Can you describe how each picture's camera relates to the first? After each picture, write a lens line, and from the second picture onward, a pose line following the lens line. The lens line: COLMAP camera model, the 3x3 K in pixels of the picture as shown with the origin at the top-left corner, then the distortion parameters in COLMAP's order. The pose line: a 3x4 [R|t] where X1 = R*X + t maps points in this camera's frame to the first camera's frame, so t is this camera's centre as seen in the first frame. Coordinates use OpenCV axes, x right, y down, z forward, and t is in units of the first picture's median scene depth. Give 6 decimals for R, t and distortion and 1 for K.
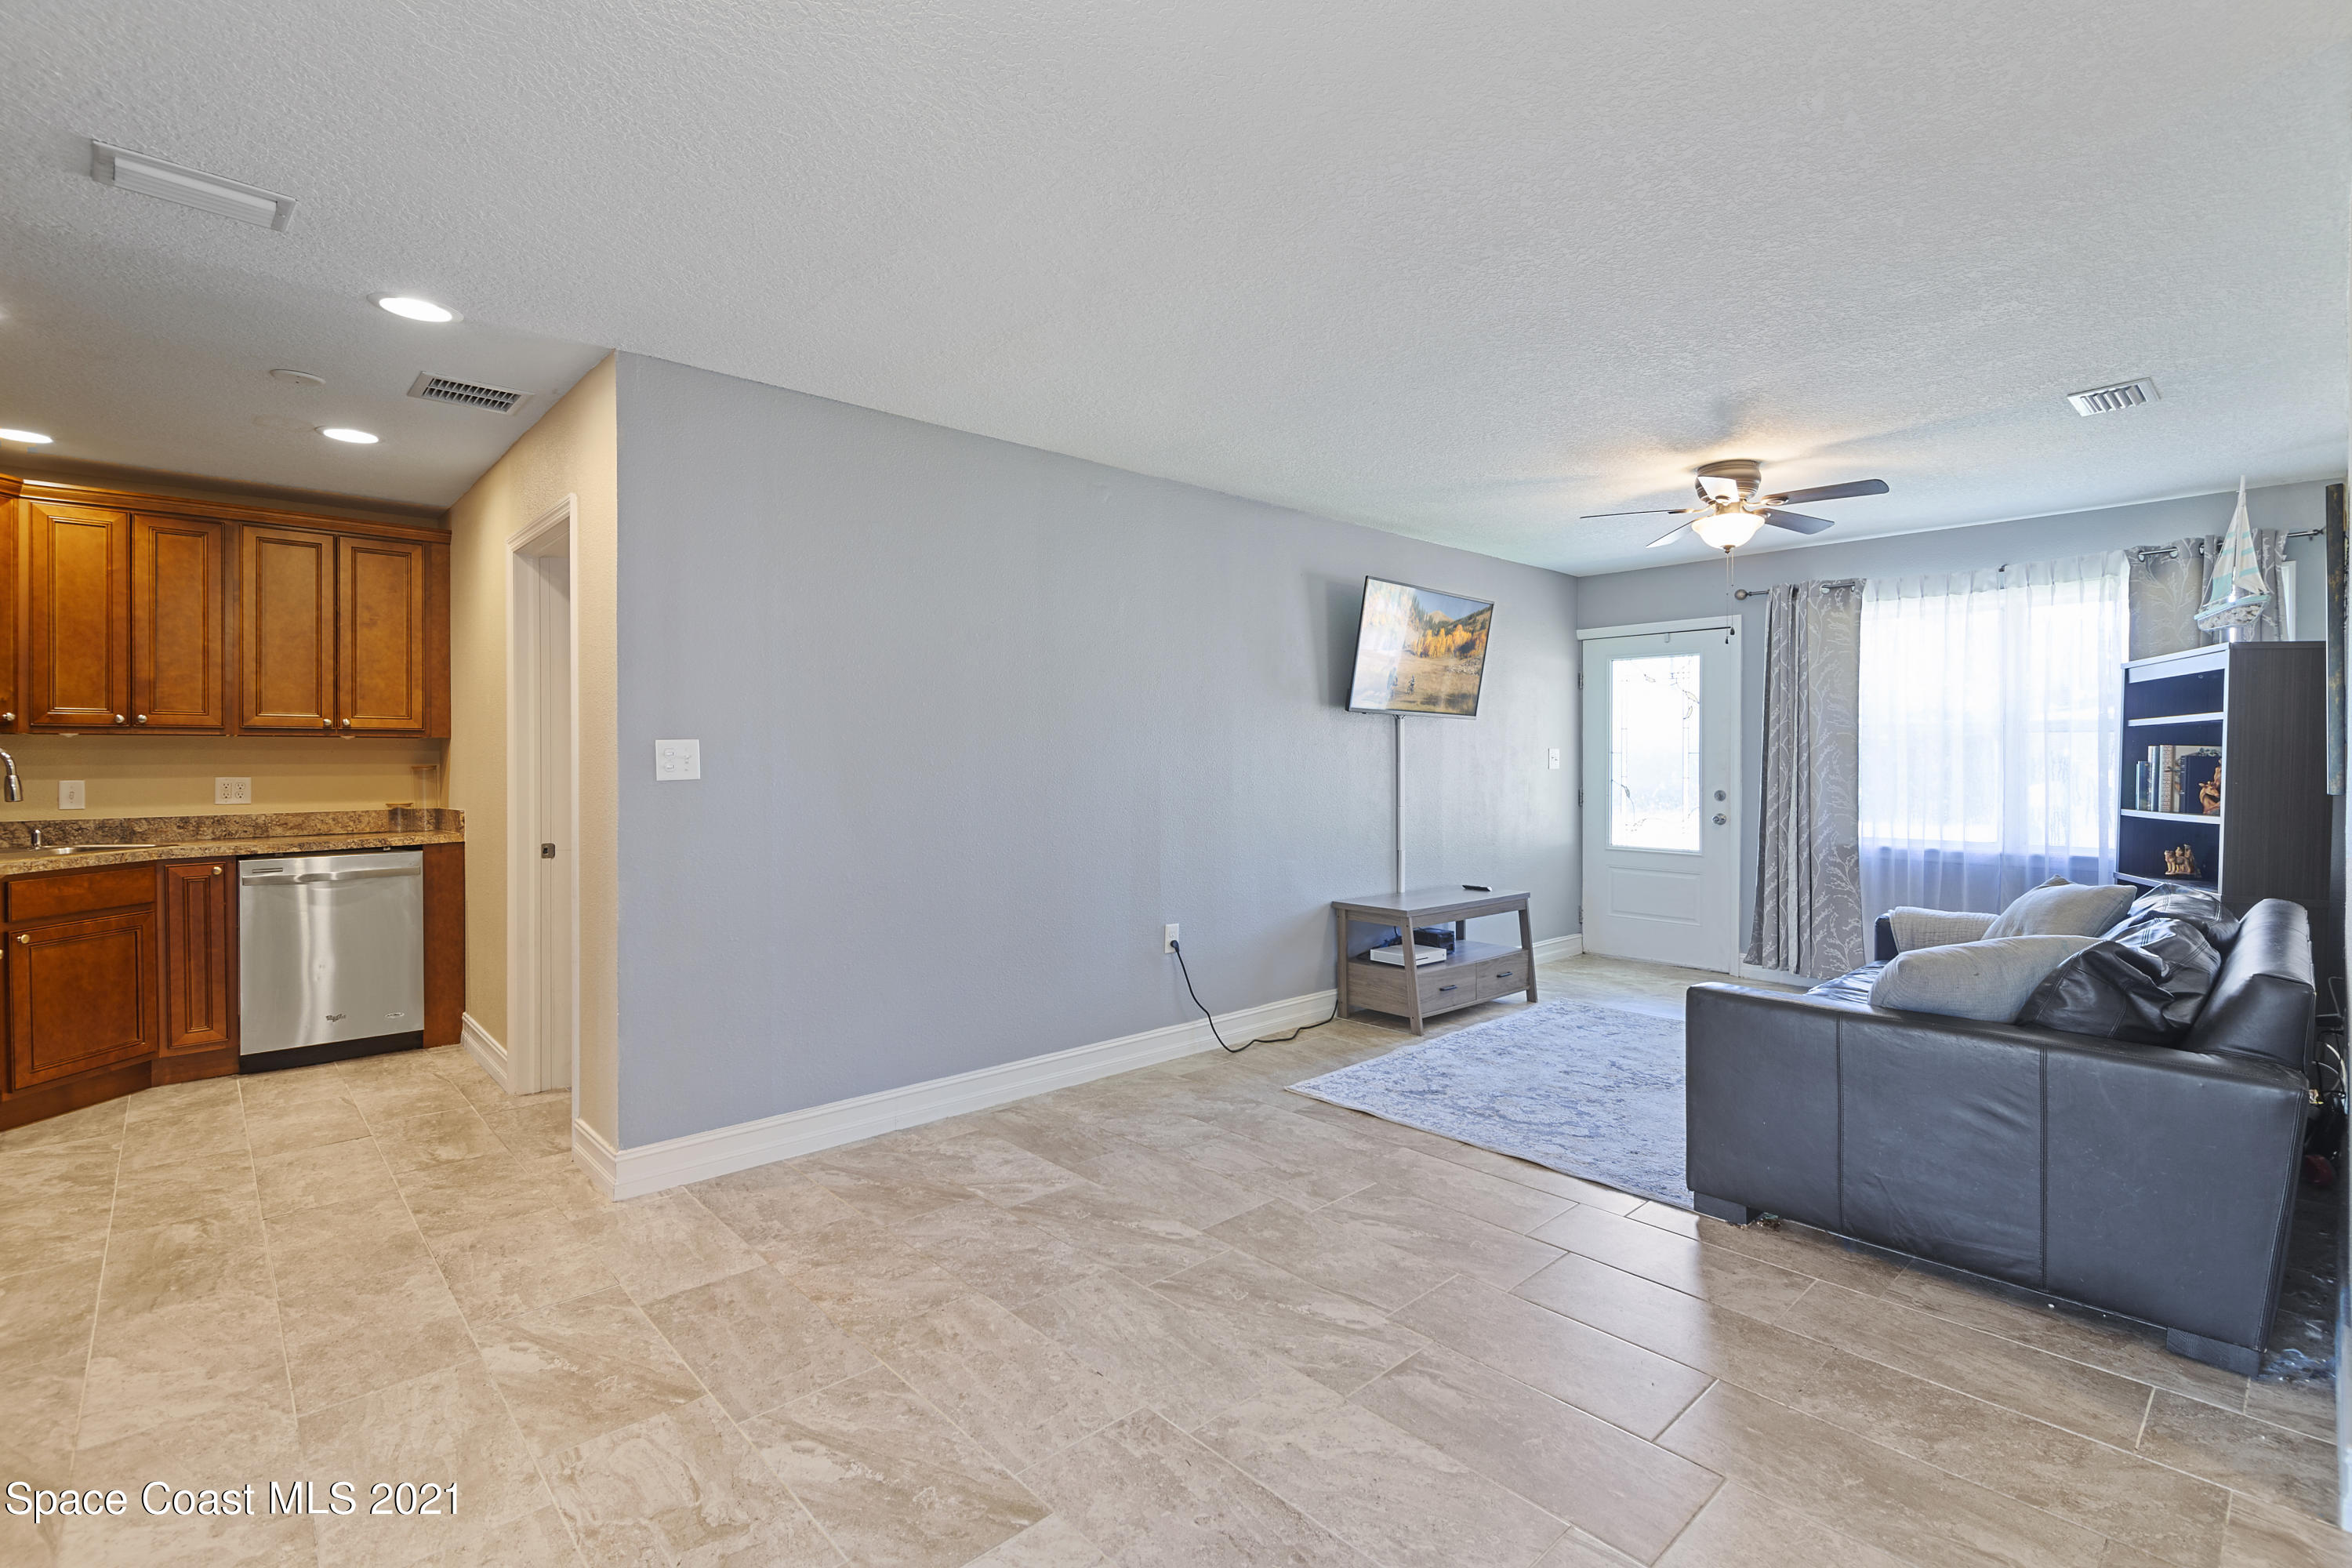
lens RADIAL K [[1082.5, 0, 1183.5], [0, 1082.5, 751.1], [0, 0, 1]] dist [-0.000907, -0.000304]
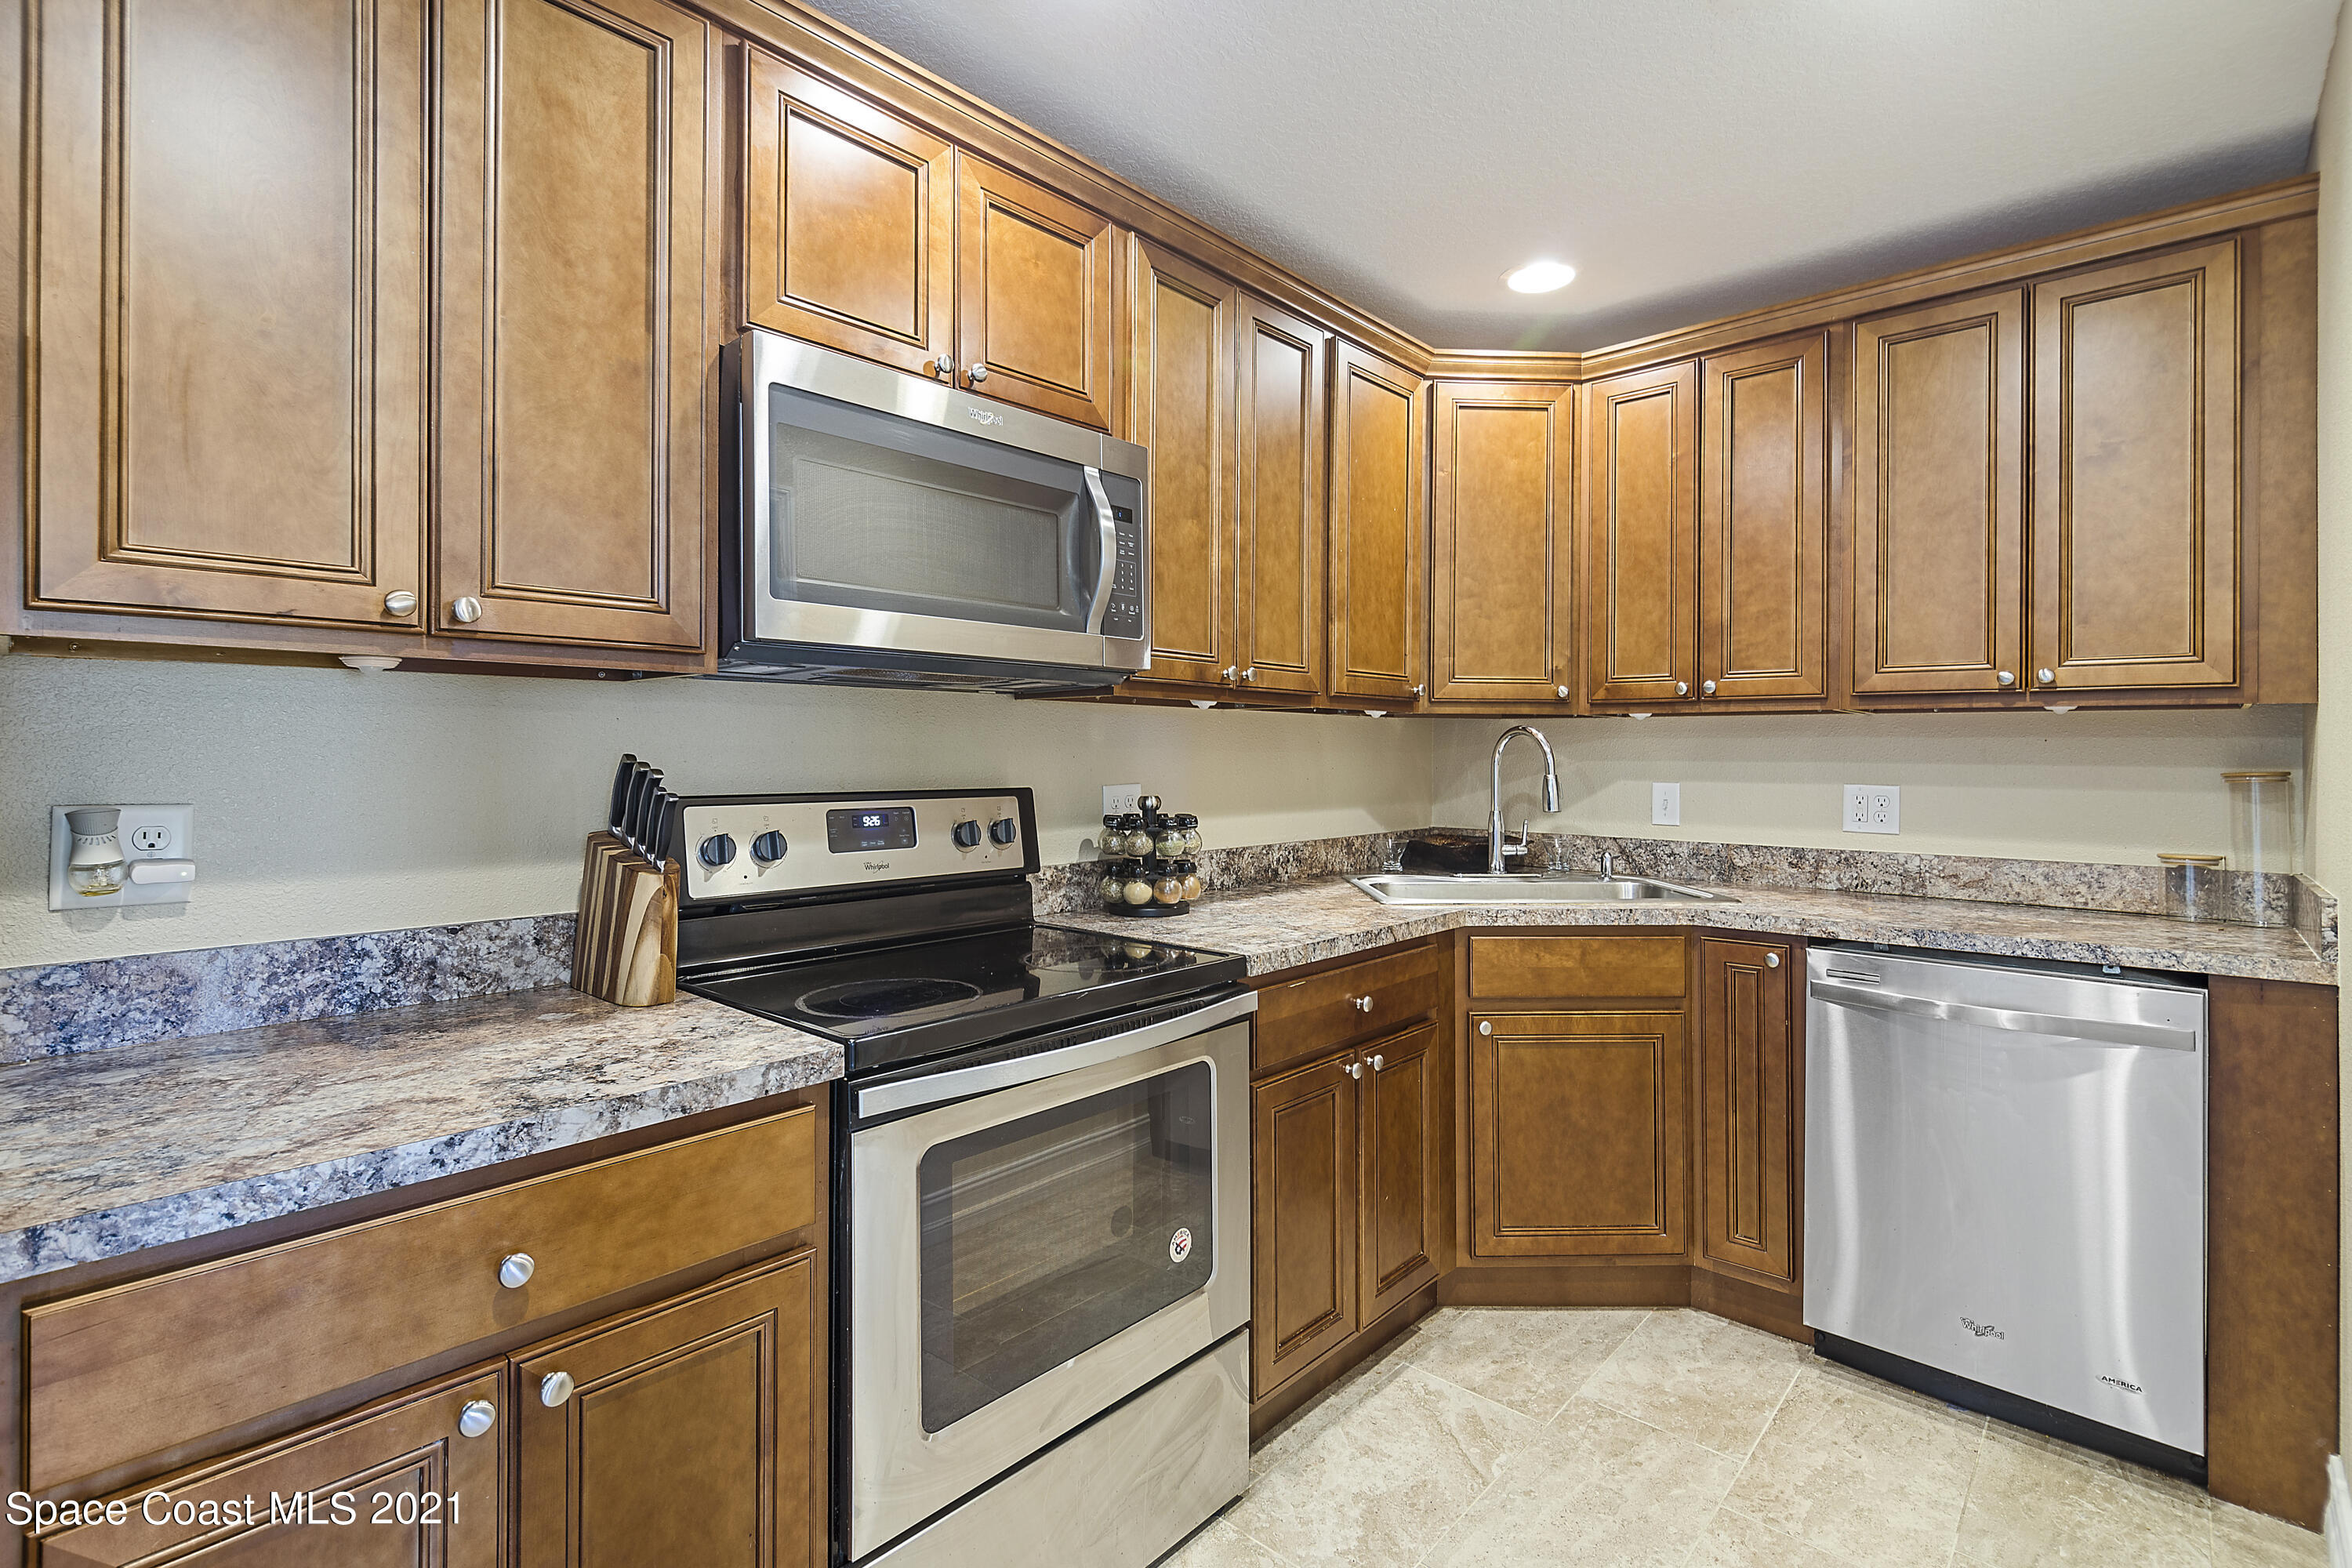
lens RADIAL K [[1082.5, 0, 1183.5], [0, 1082.5, 751.1], [0, 0, 1]] dist [-0.000907, -0.000304]
pose [[0.087050, 0.001417, -0.996203, -0.374679], [-0.000429, 0.999999, 0.001385, 0.005965], [0.996204, 0.000307, 0.087050, 0.647435]]
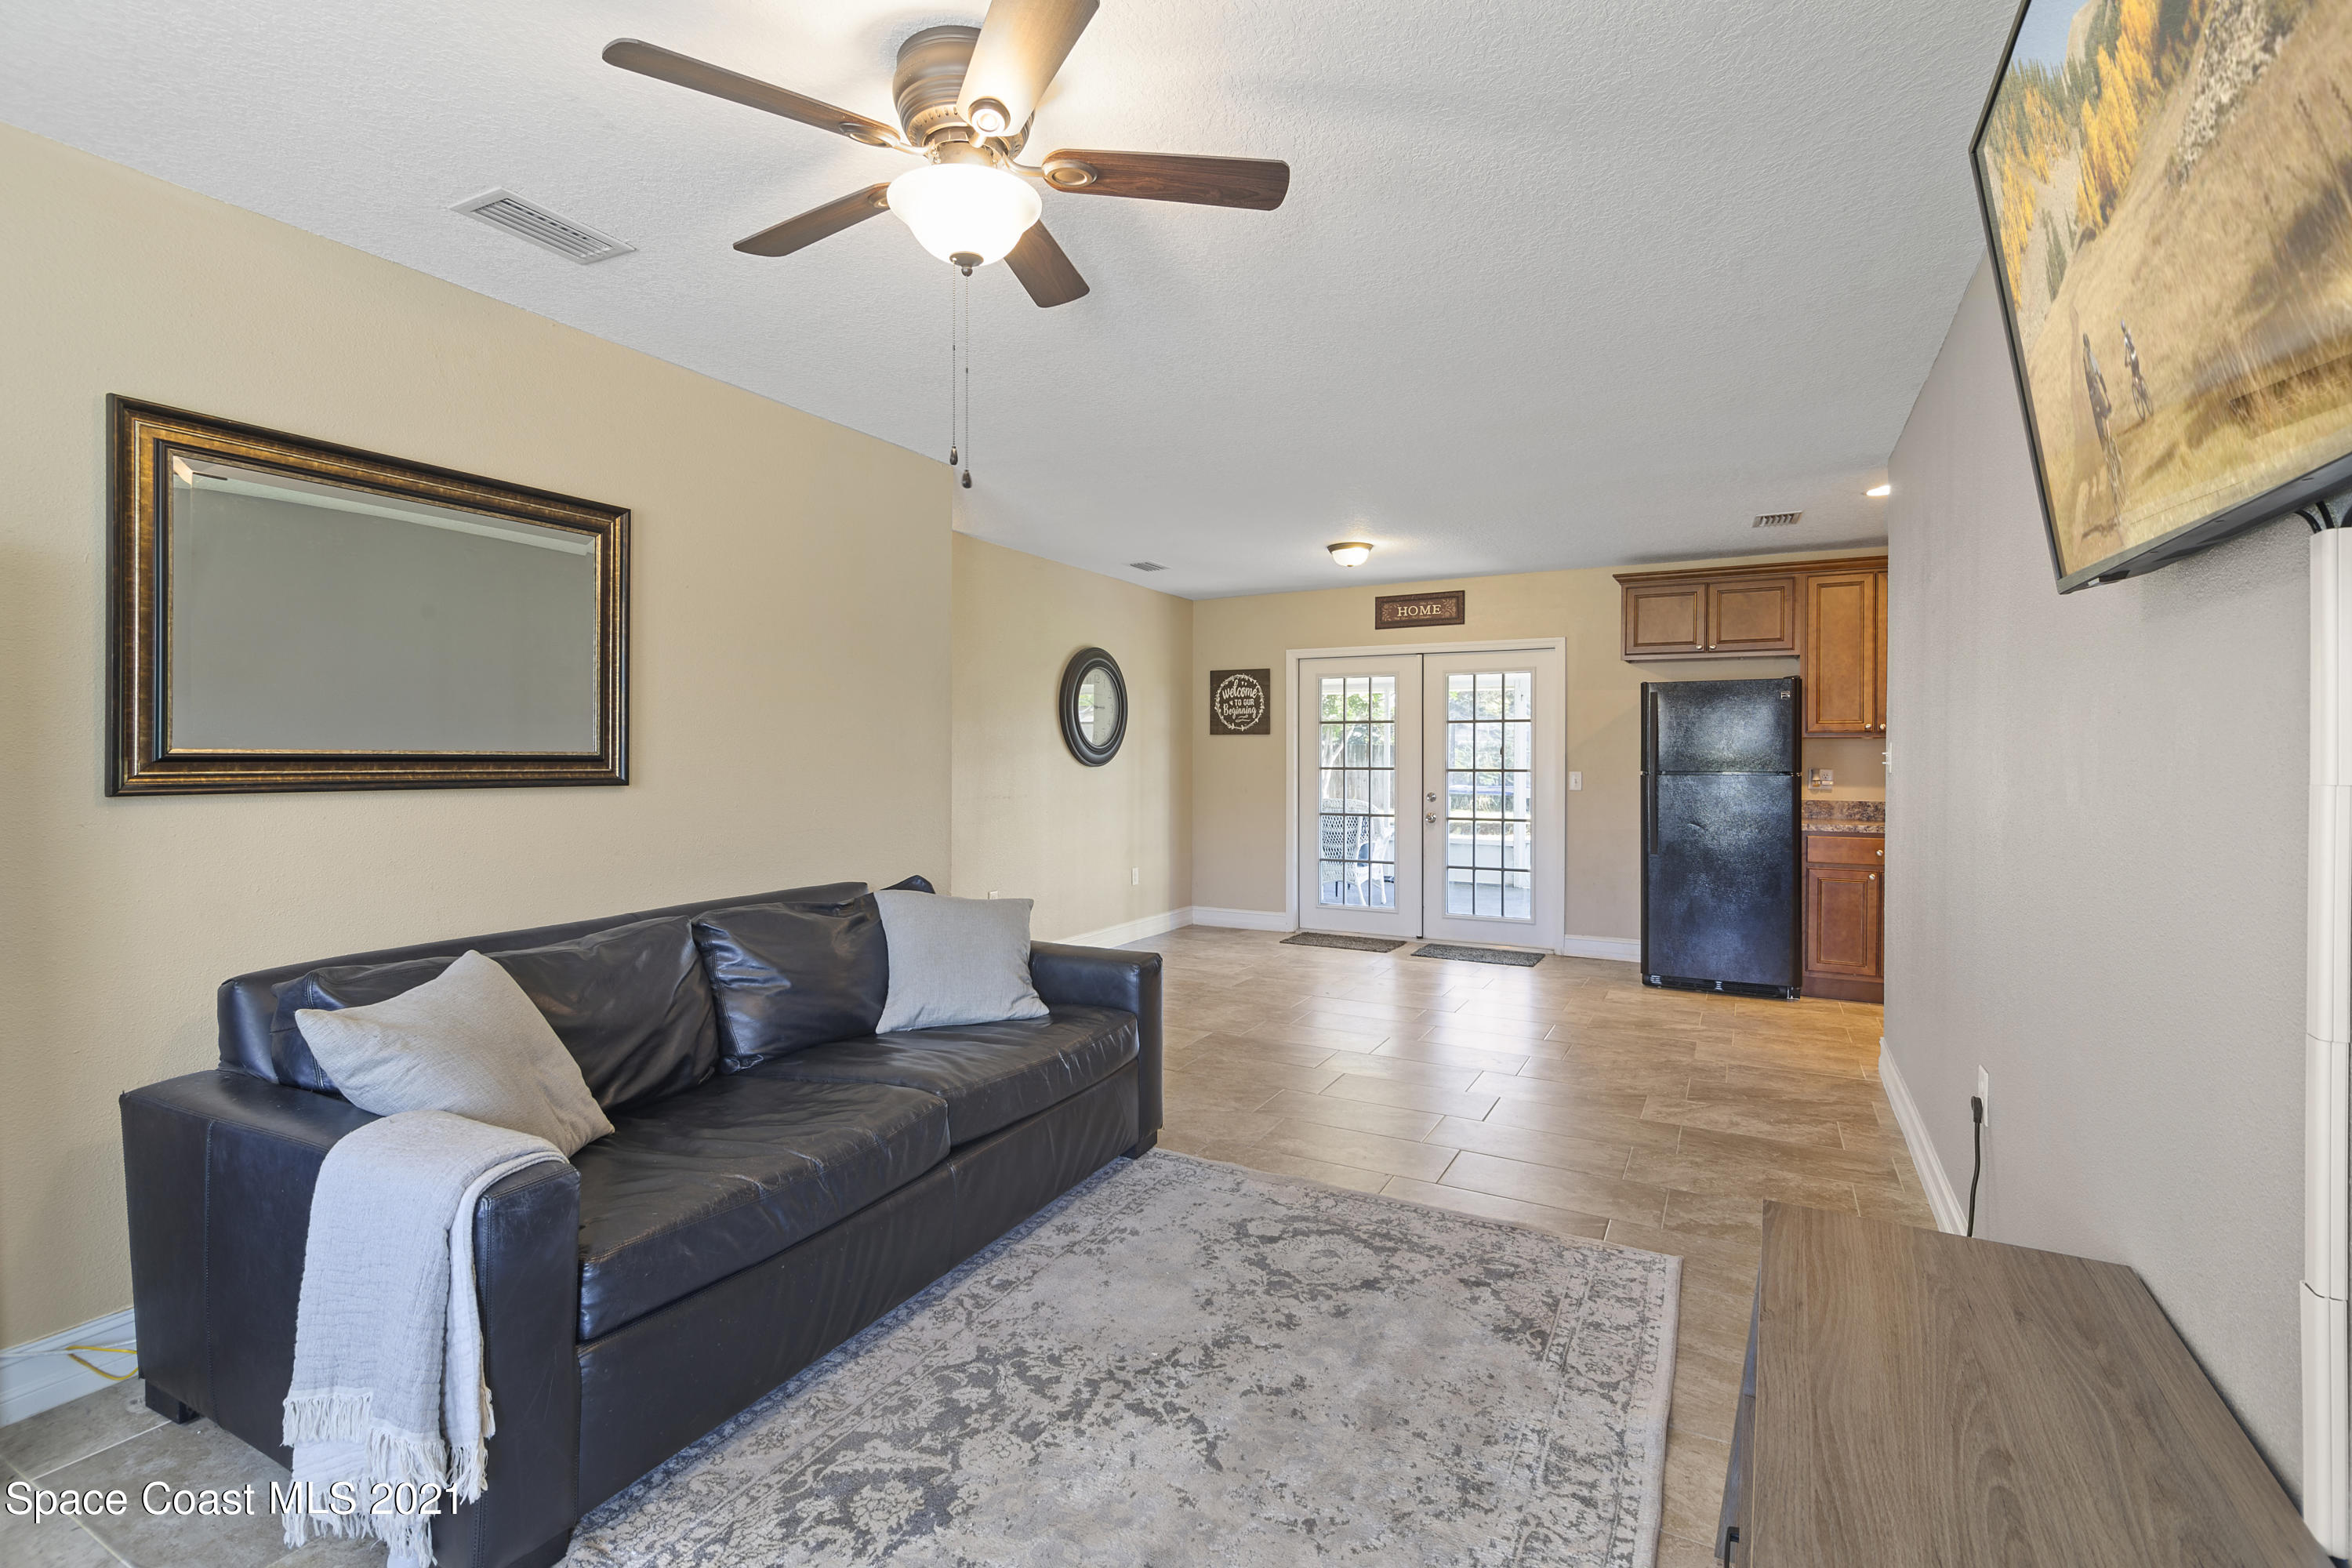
lens RADIAL K [[1082.5, 0, 1183.5], [0, 1082.5, 751.1], [0, 0, 1]] dist [-0.000907, -0.000304]
pose [[-0.944861, -0.001616, -0.327466, 0.571635], [0.000777, 0.999974, -0.007177, 0.006402], [0.327469, -0.007035, -0.944836, 1.460753]]
